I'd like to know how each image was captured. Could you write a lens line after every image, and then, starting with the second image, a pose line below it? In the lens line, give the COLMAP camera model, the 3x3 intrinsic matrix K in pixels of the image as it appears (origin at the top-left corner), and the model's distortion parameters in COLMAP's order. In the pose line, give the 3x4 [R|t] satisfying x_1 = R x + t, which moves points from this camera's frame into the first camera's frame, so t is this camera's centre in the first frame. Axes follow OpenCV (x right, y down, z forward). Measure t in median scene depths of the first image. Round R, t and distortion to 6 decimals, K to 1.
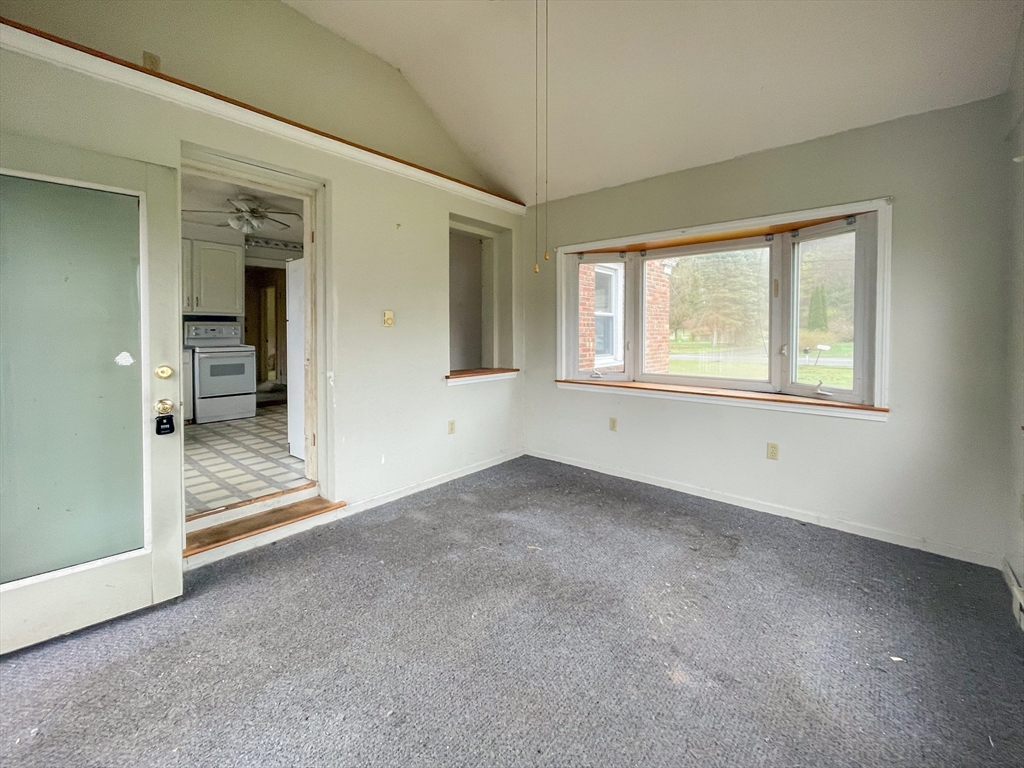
lens RADIAL K [[432.4, 0, 512.2], [0, 432.4, 338.5], [0, 0, 1]] dist [-0.000822, -0.000194]
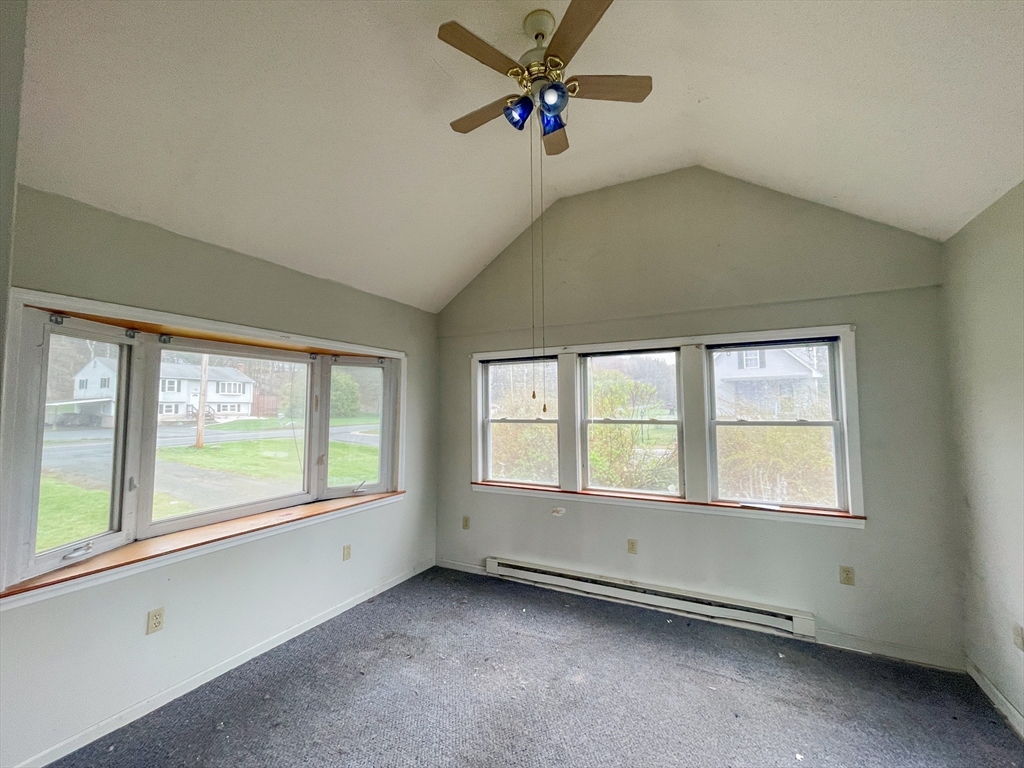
lens RADIAL K [[419.6, 0, 512.0], [0, 419.6, 384.0], [0, 0, 1]] dist [0.000696, 0.000095]
pose [[-0.214884, 0.059983, 0.974796, -0.614413], [0.024574, 0.998128, -0.056002, -0.109791], [-0.976330, 0.011921, -0.215956, 0.869150]]
